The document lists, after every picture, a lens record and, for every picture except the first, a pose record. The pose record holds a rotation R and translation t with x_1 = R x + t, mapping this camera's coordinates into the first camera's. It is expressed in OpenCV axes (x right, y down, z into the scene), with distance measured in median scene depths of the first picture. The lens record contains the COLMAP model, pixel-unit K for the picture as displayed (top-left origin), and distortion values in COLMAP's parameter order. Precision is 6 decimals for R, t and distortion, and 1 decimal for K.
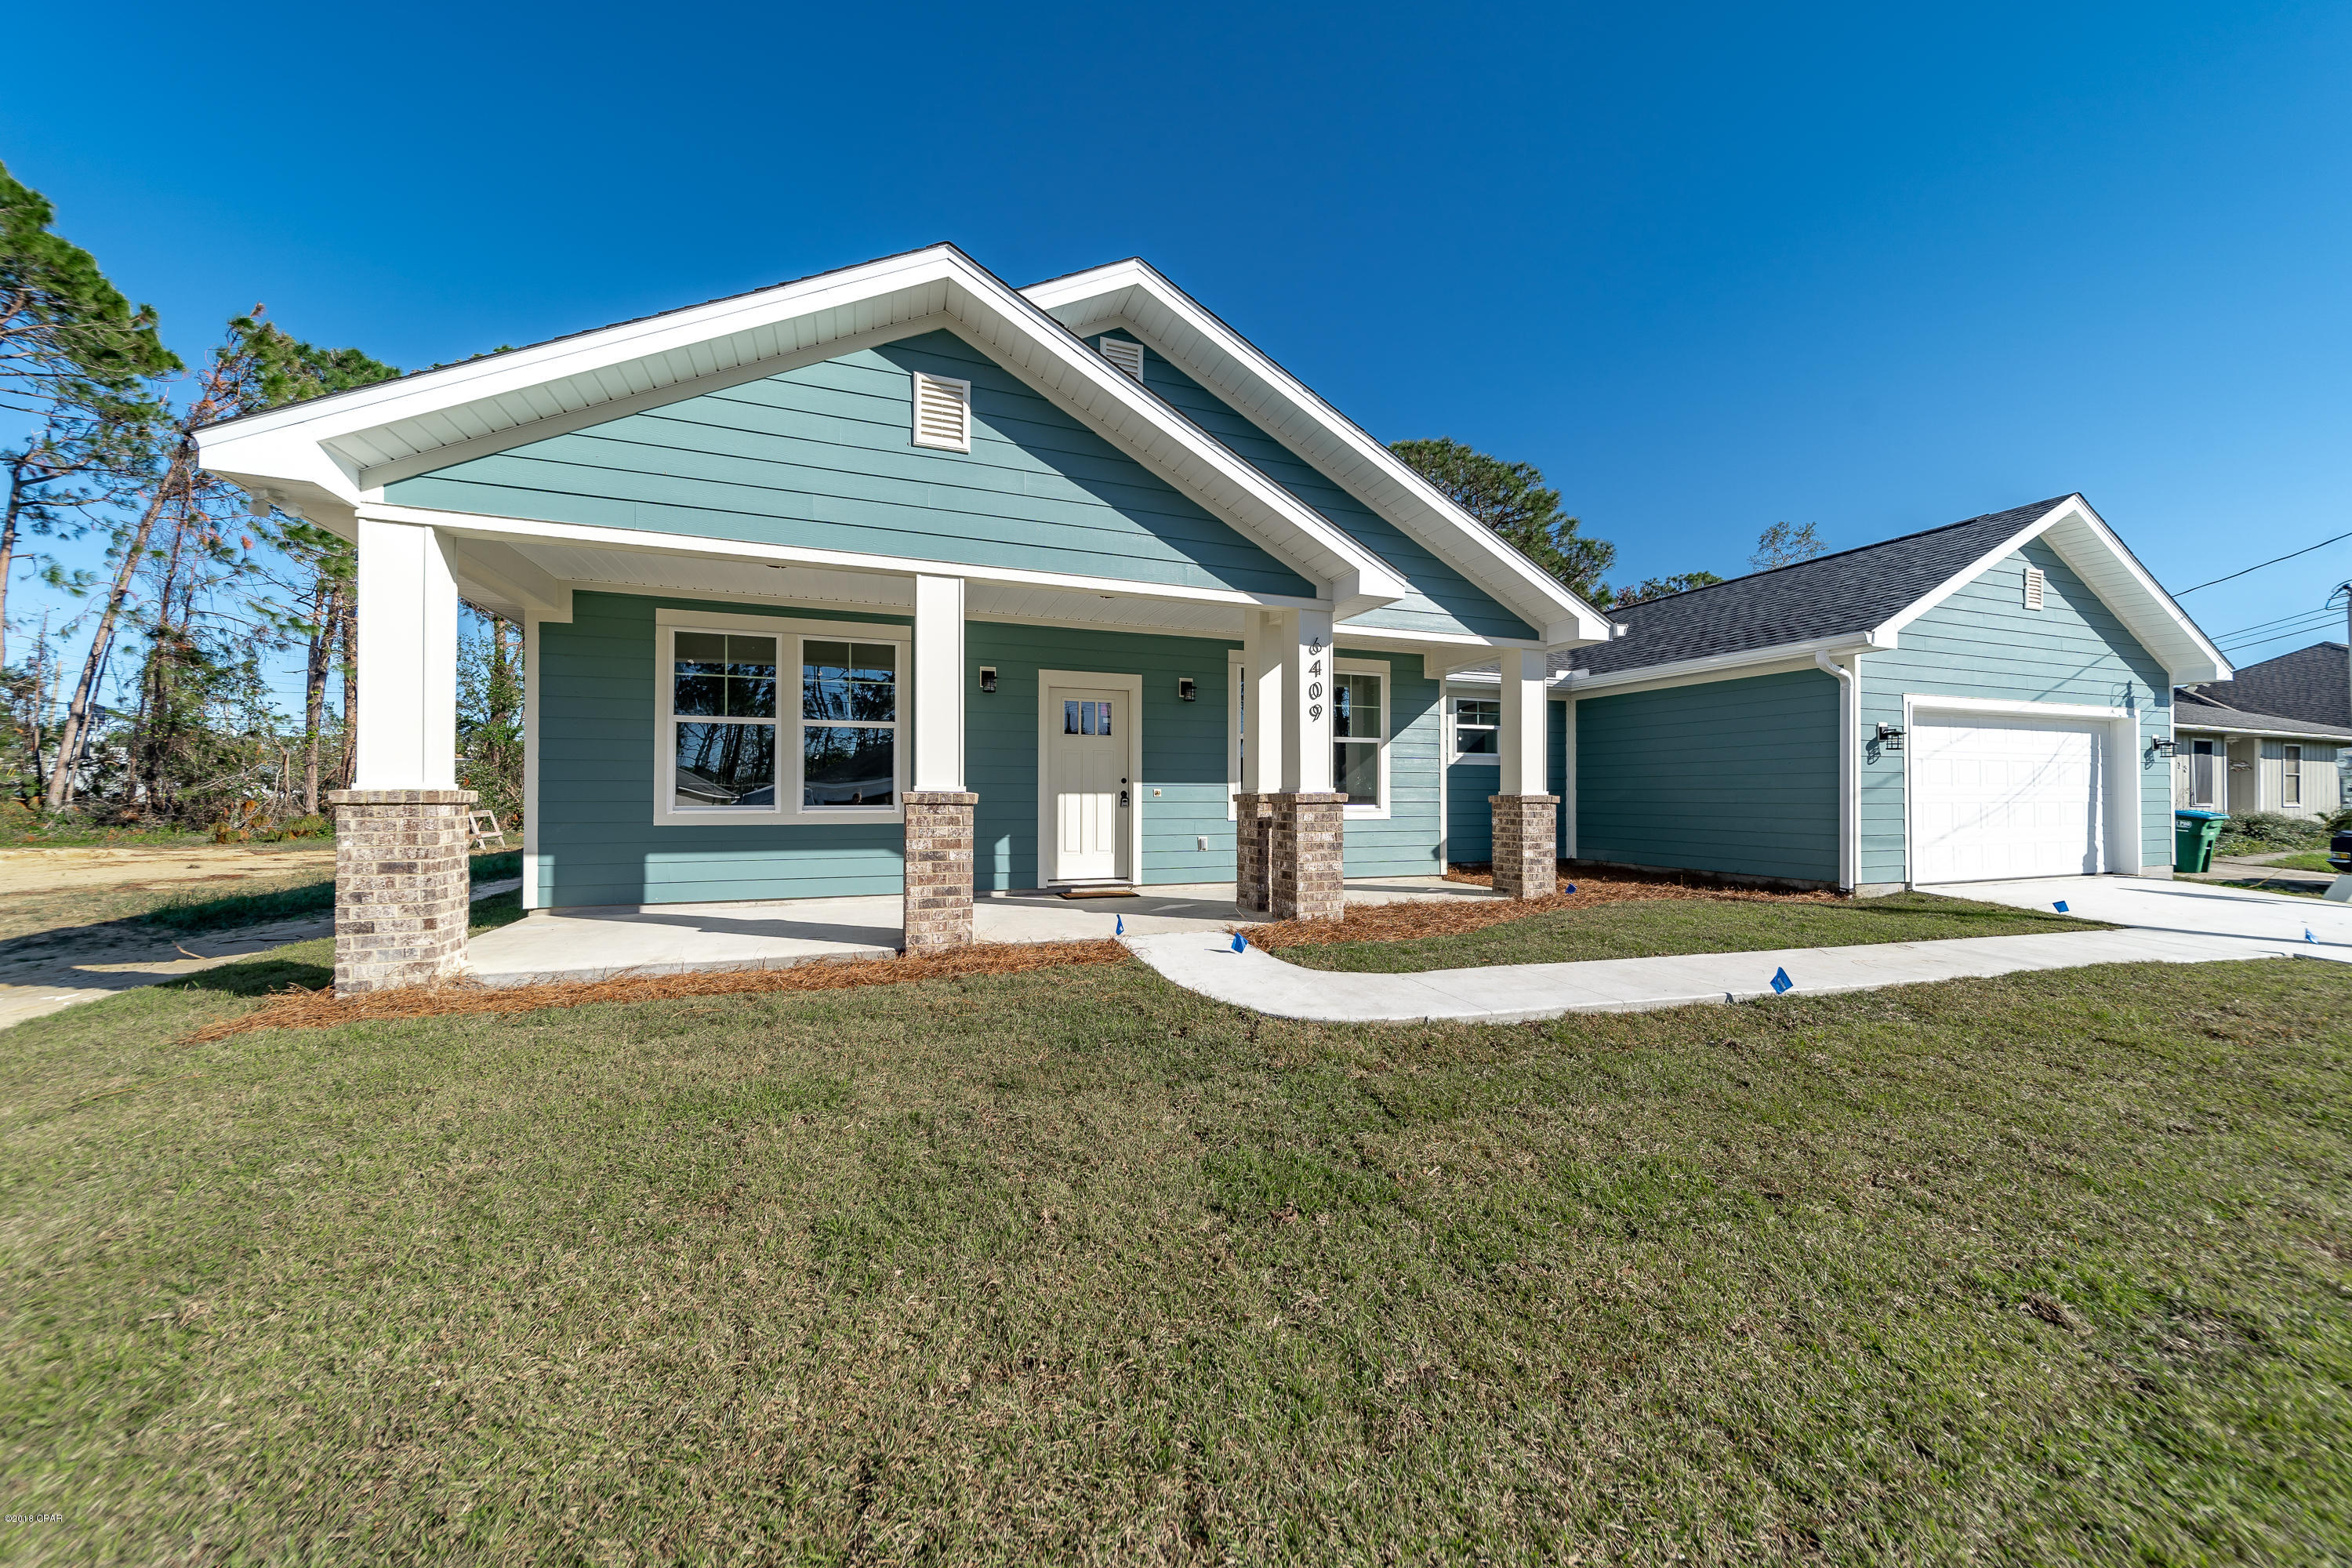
lens RADIAL K [[836.0, 0, 1173.7], [0, 836.0, 787.6], [0, 0, 1]] dist [0.007334, 0.000090]
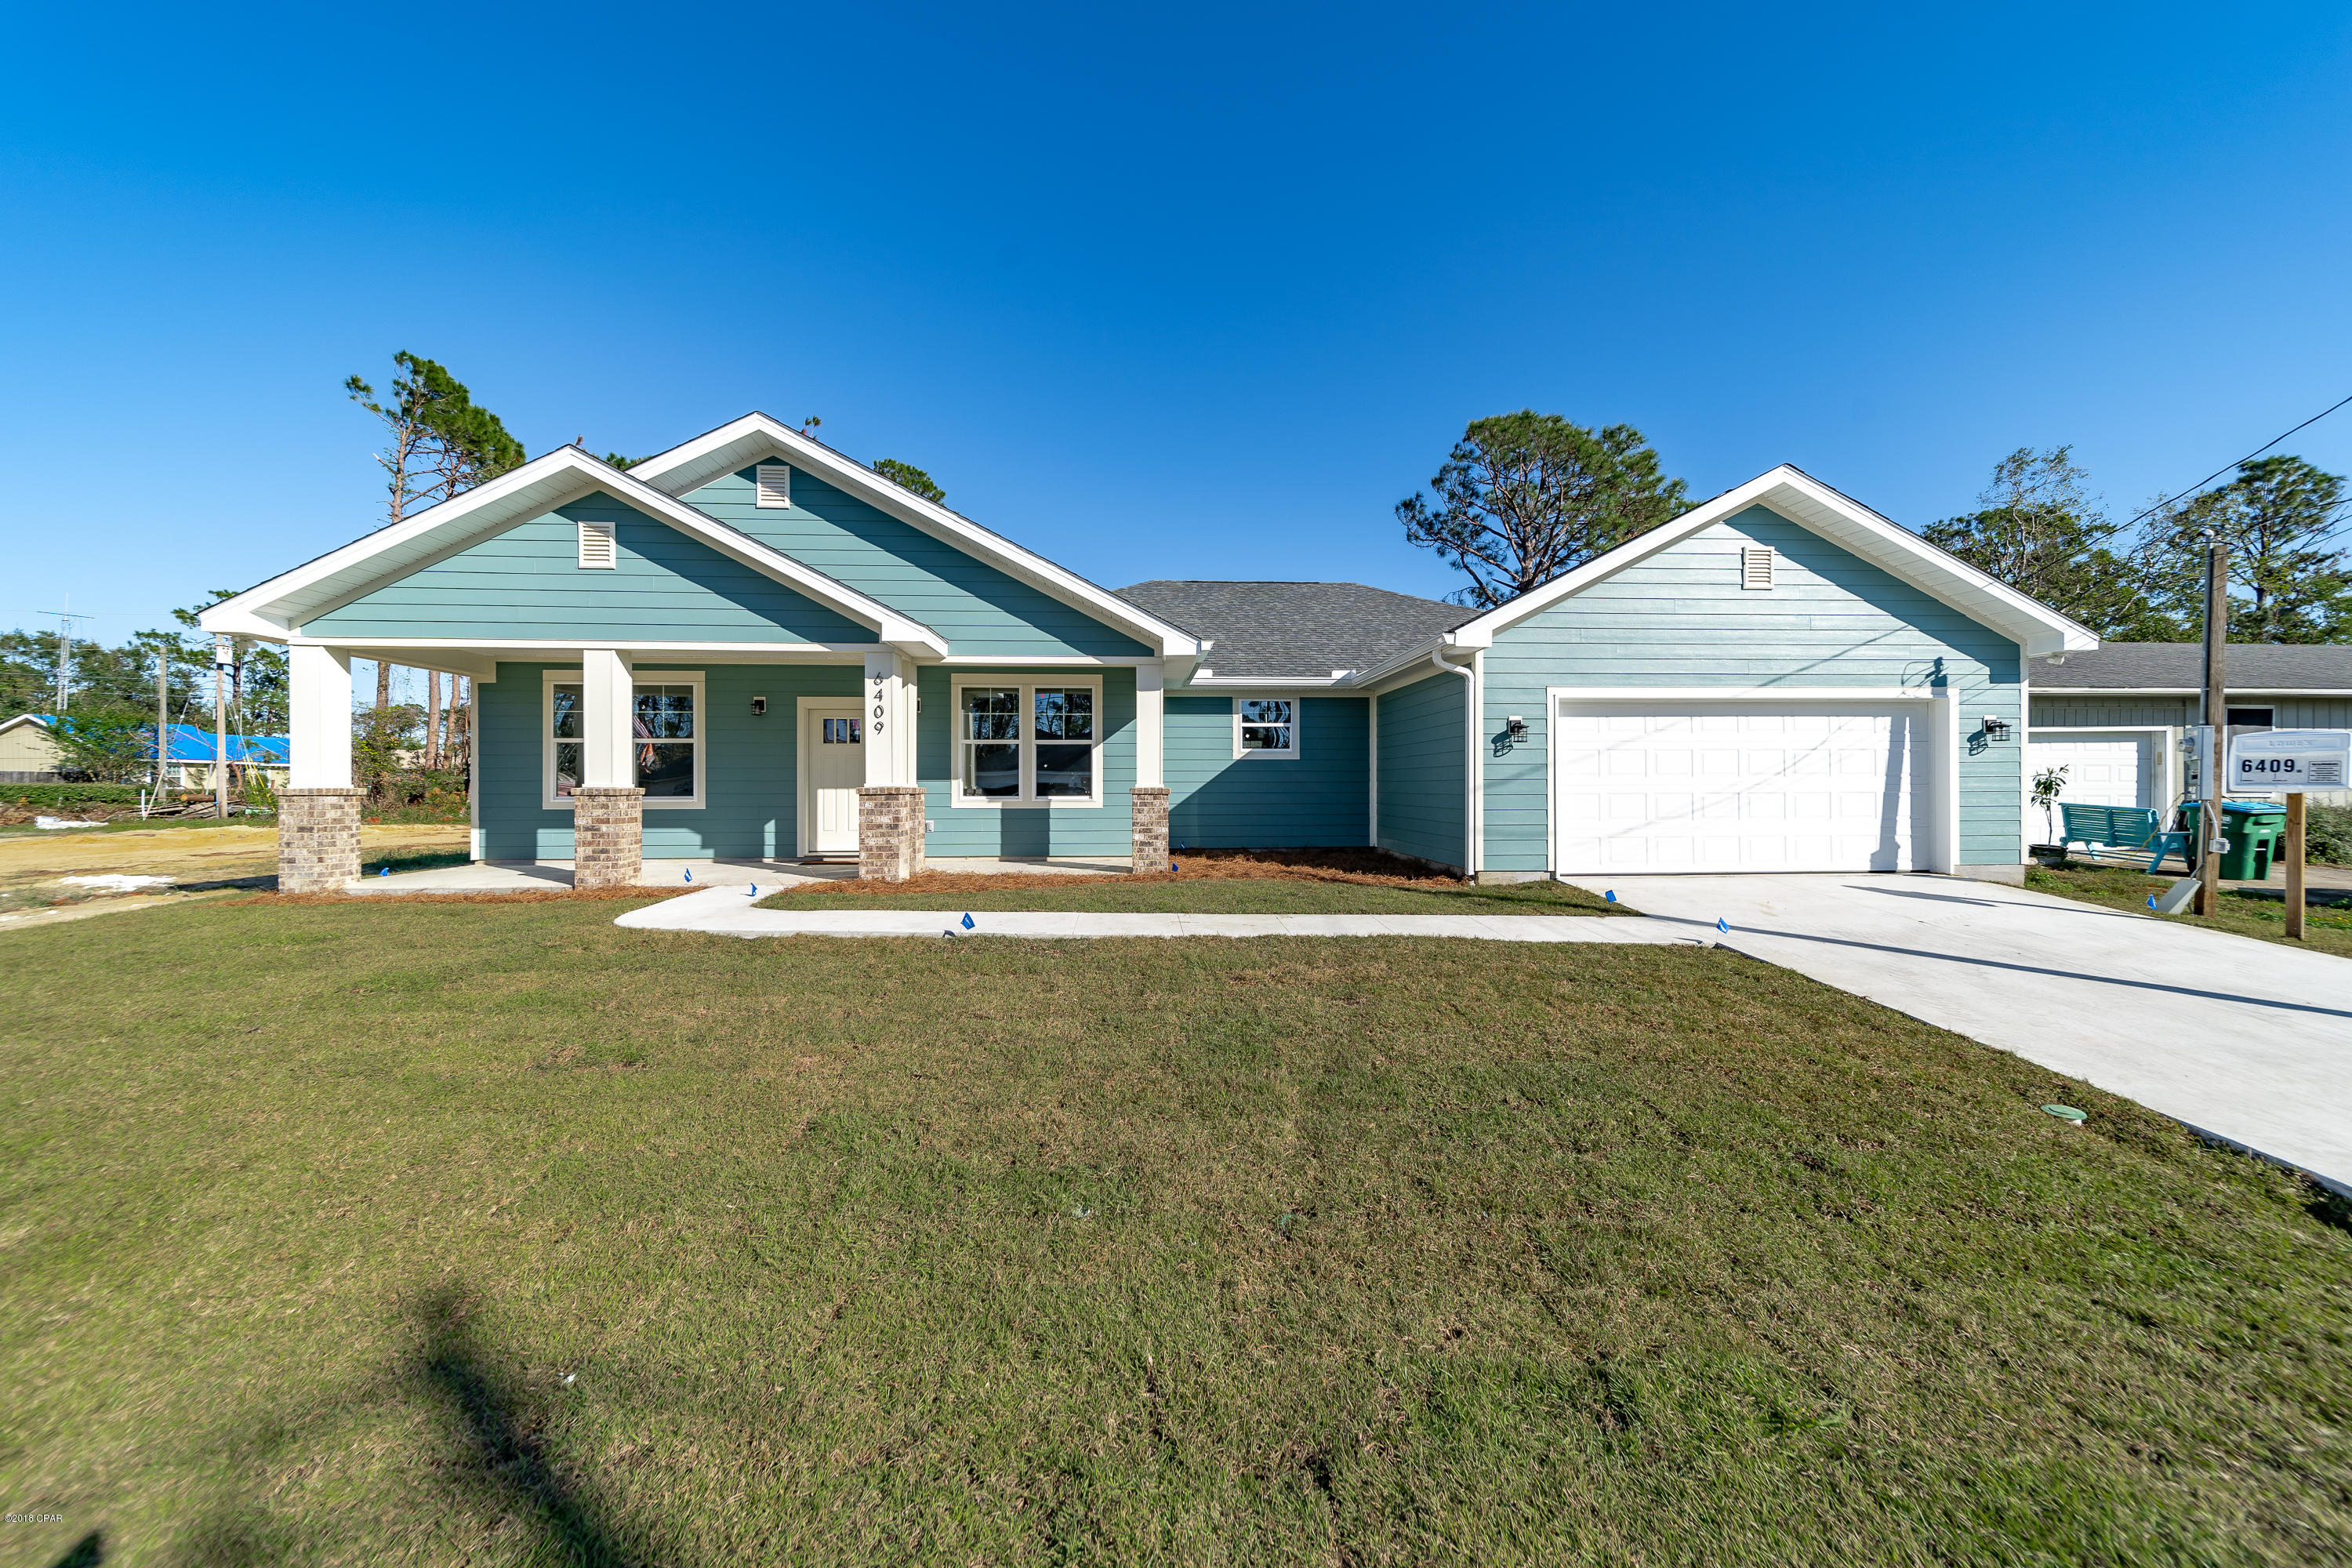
lens RADIAL K [[845.6, 0, 1183.5], [0, 845.6, 790.1], [0, 0, 1]] dist [0.004861, -0.000326]
pose [[0.954673, -0.002821, -0.297644, 0.864860], [0.006528, 0.999913, 0.011461, -0.001197], [0.297586, -0.012884, 0.954608, -0.132611]]
